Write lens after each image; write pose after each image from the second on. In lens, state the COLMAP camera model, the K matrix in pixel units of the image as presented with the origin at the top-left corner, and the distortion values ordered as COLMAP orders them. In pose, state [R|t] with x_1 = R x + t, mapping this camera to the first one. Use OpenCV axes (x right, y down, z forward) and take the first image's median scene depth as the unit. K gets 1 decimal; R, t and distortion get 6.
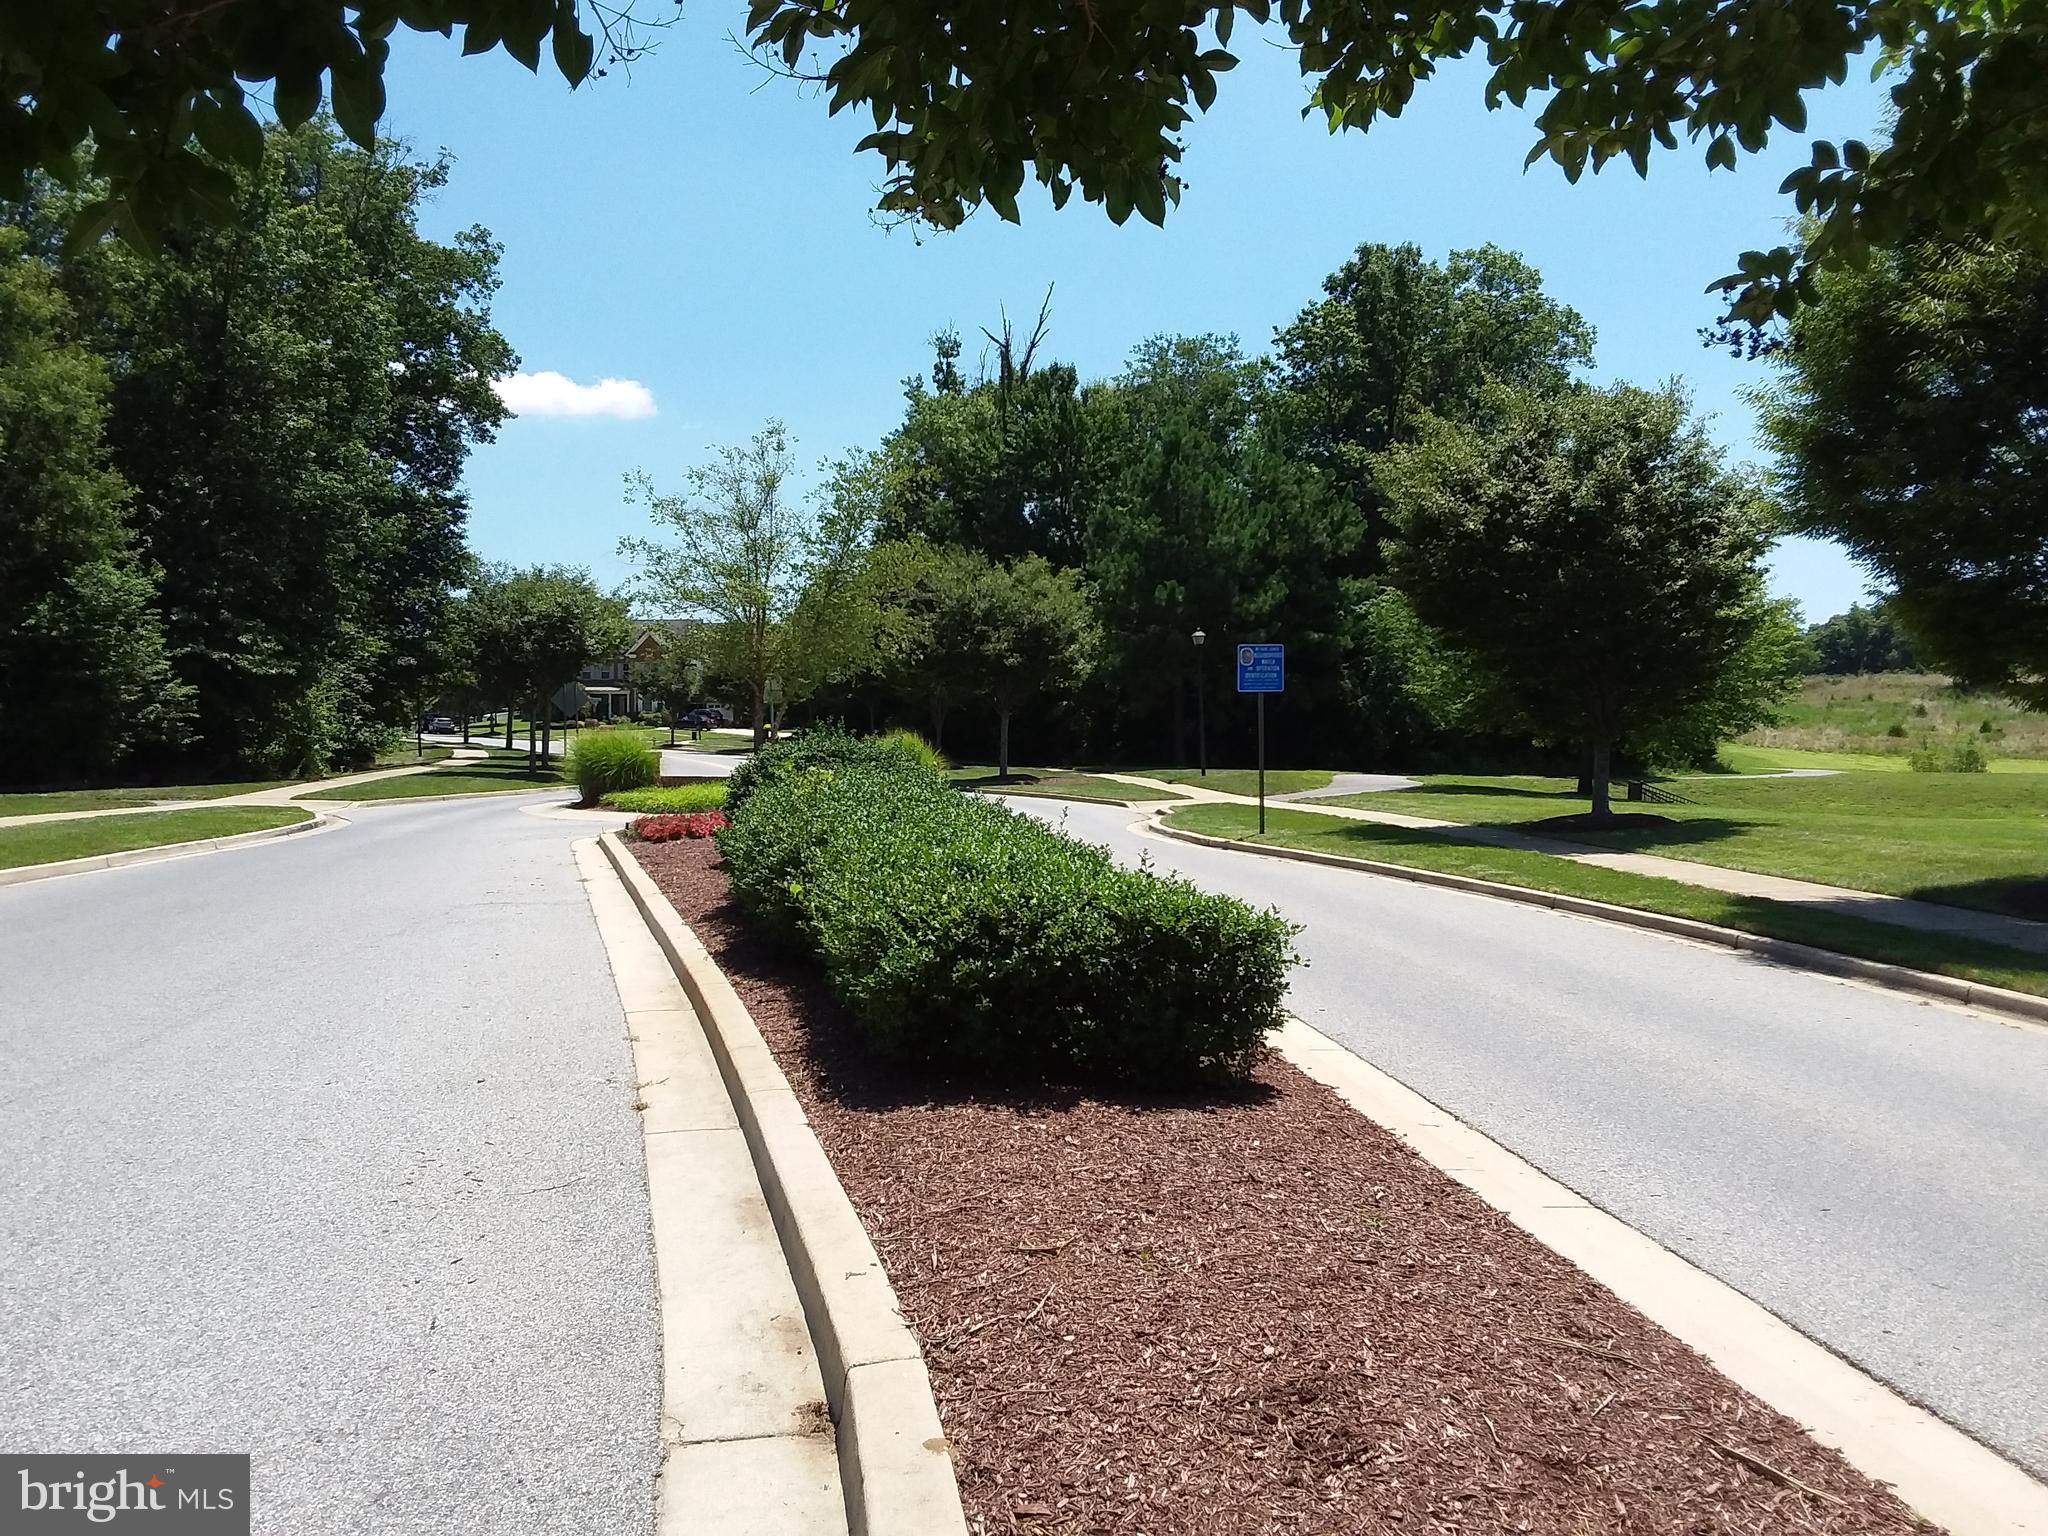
lens RADIAL K [[1660.2, 0, 995.6], [0, 1660.2, 752.0], [0, 0, 1]] dist [0.127087, -0.226466]
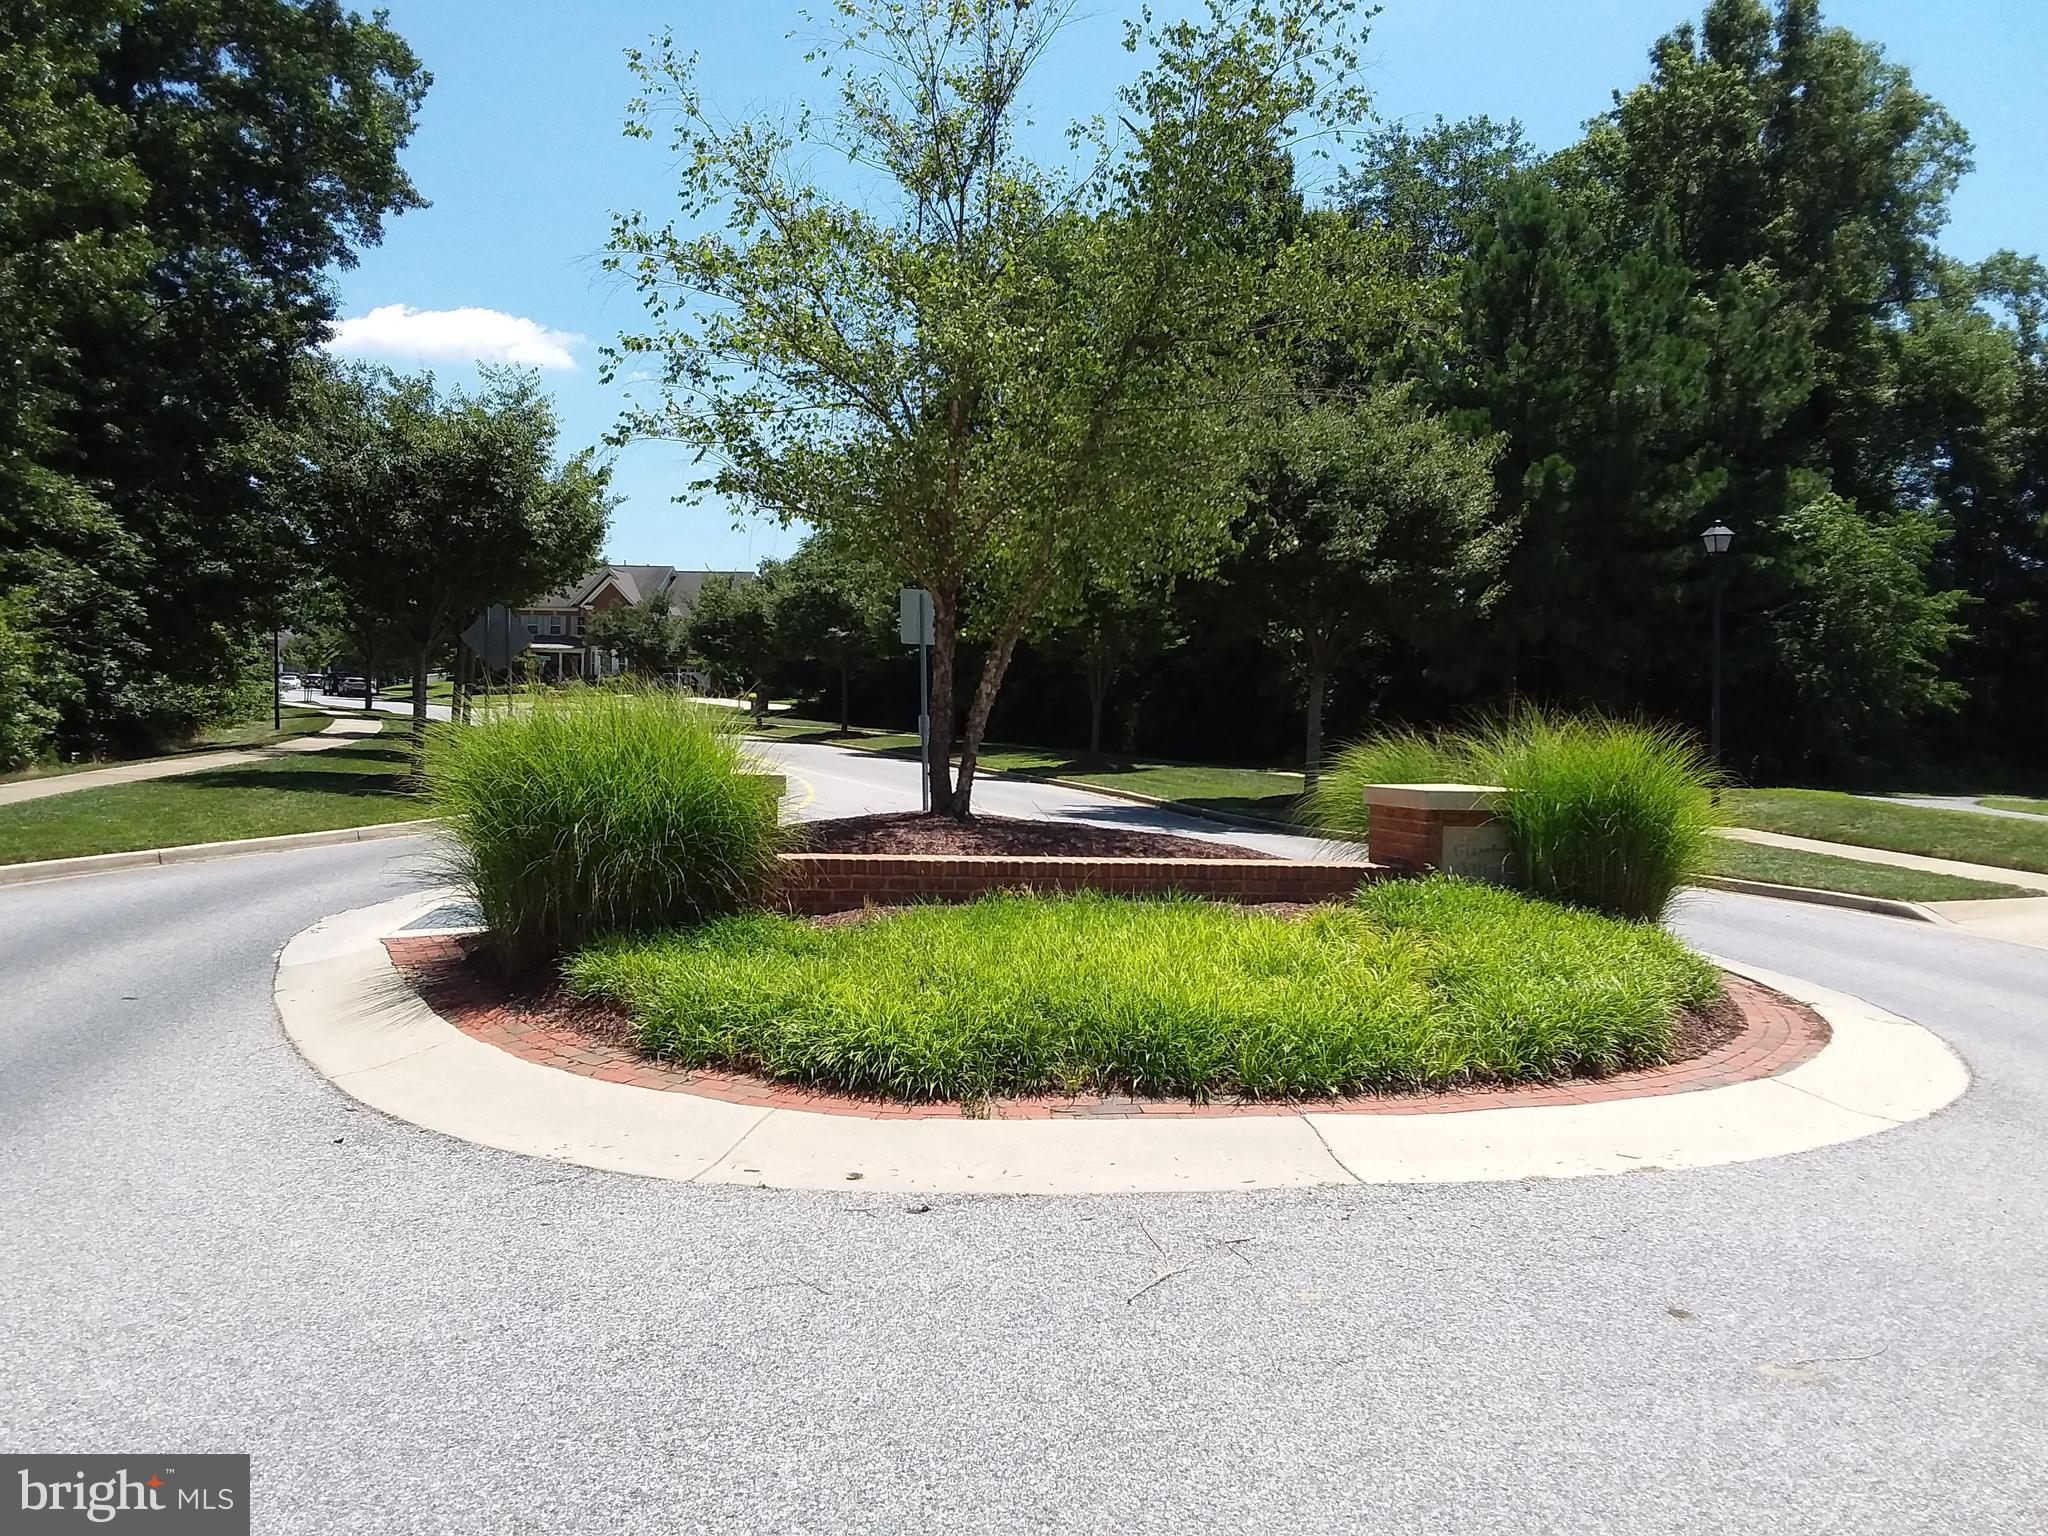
lens RADIAL K [[1660.2, 0, 995.6], [0, 1660.2, 752.0], [0, 0, 1]] dist [0.127087, -0.226466]
pose [[0.999377, 0.018385, 0.030124, -0.094210], [-0.018856, 0.999703, 0.015434, -0.005185], [-0.029832, -0.015992, 0.999427, 0.390119]]
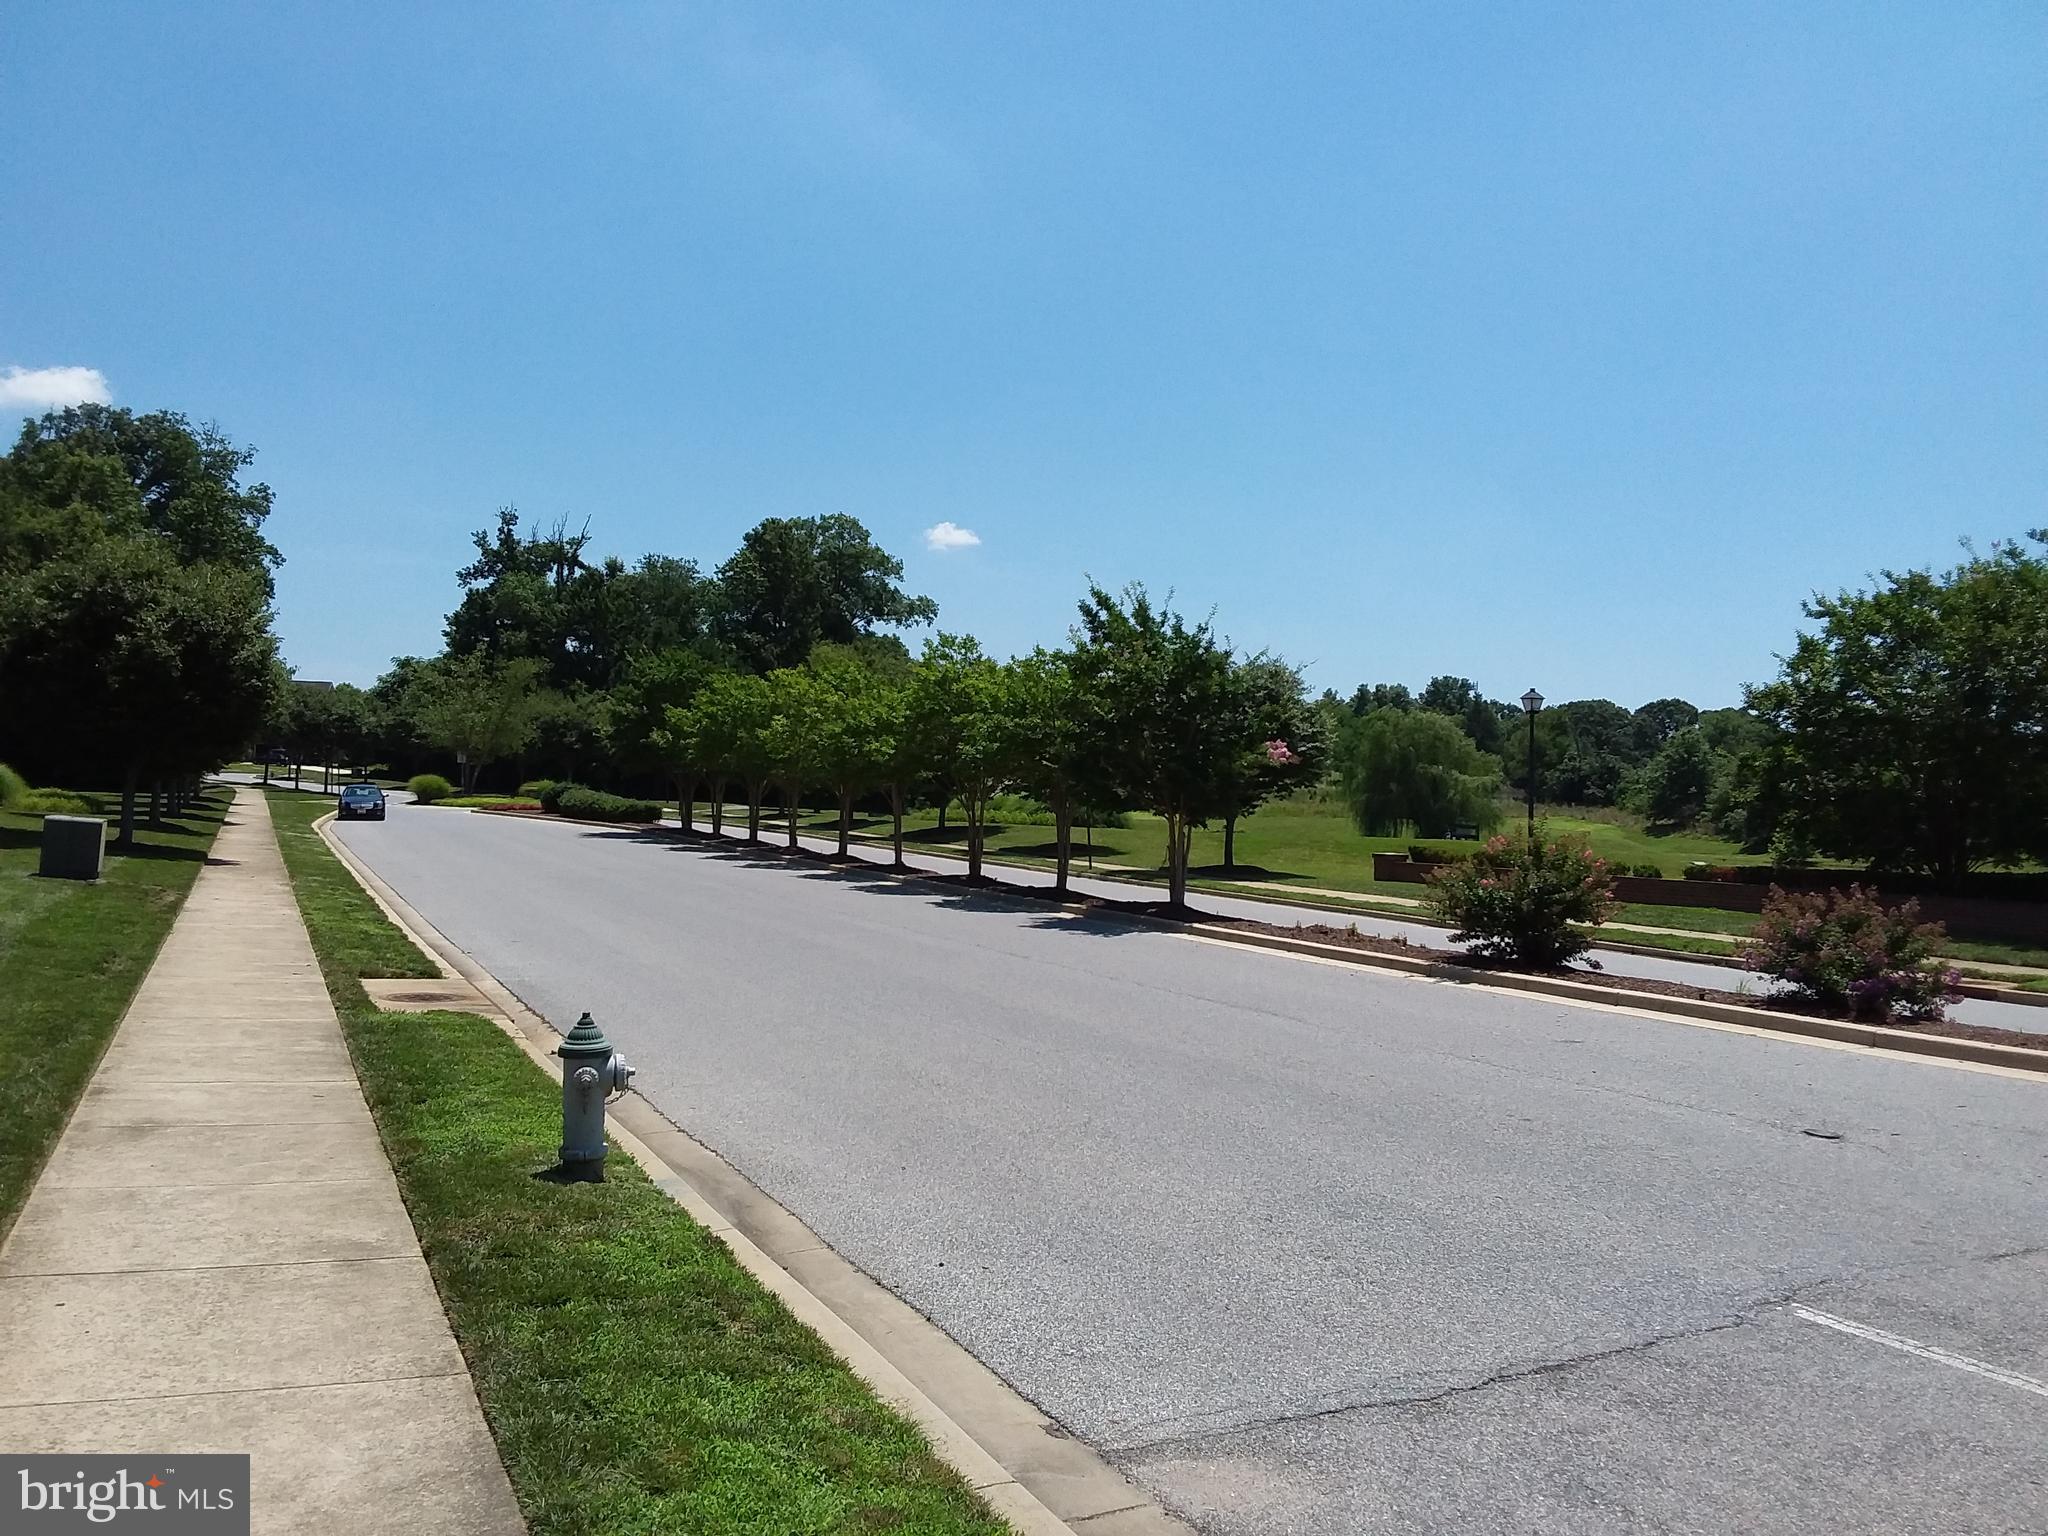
lens RADIAL K [[1660.2, 0, 995.6], [0, 1660.2, 752.0], [0, 0, 1]] dist [0.127087, -0.226466]
pose [[0.952254, 0.041901, 0.302419, -0.097013], [-0.033988, 0.998929, -0.031380, 0.002048], [-0.303410, 0.019603, 0.952658, -0.935296]]
